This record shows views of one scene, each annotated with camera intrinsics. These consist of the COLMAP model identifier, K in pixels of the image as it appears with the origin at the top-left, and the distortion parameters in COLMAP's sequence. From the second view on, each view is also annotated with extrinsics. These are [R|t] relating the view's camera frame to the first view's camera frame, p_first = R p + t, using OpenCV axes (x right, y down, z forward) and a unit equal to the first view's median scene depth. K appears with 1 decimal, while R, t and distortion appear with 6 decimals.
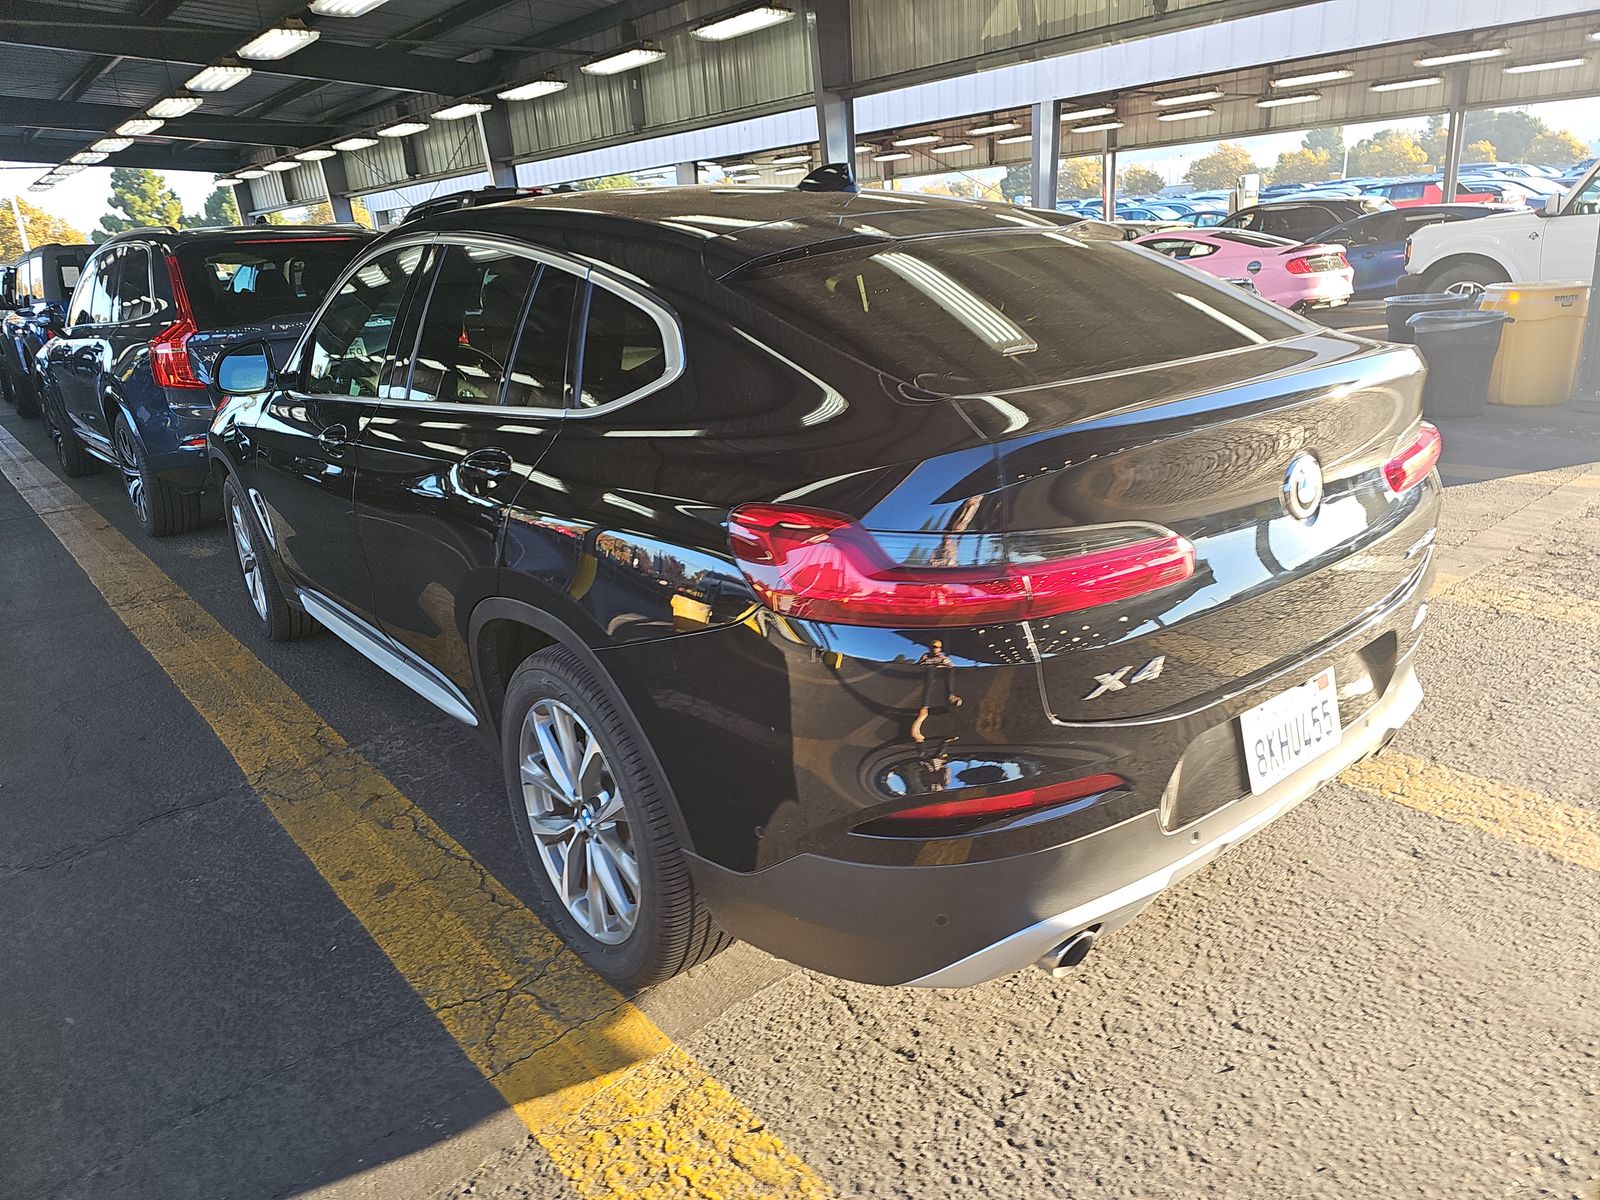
lens RADIAL K [[1098.7, 0, 789.7], [0, 1098.7, 599.8], [0, 0, 1]] dist [0.030832, -0.030025]
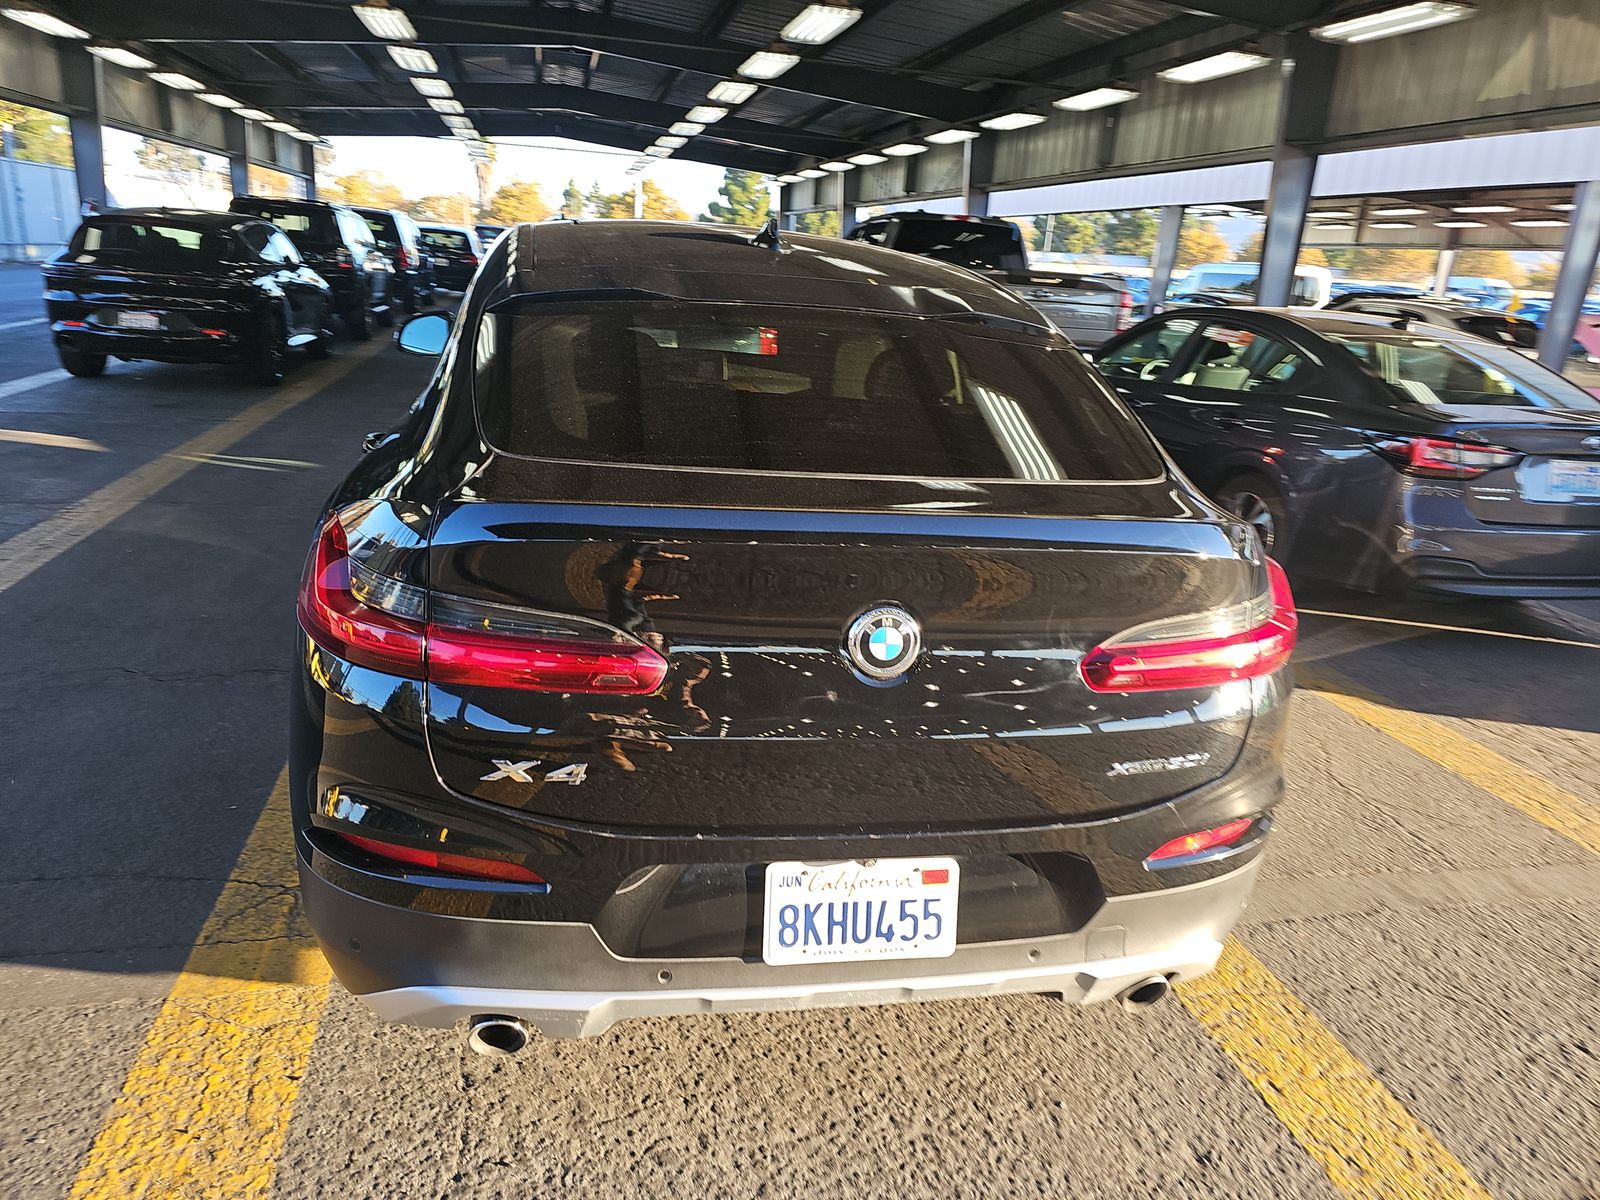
lens RADIAL K [[1098.7, 0, 789.7], [0, 1098.7, 599.8], [0, 0, 1]] dist [0.030832, -0.030025]
pose [[0.870389, 0.255691, -0.420766, 0.138927], [-0.264066, 0.963700, 0.039379, -0.027172], [0.415561, 0.076835, 0.906314, 0.034904]]
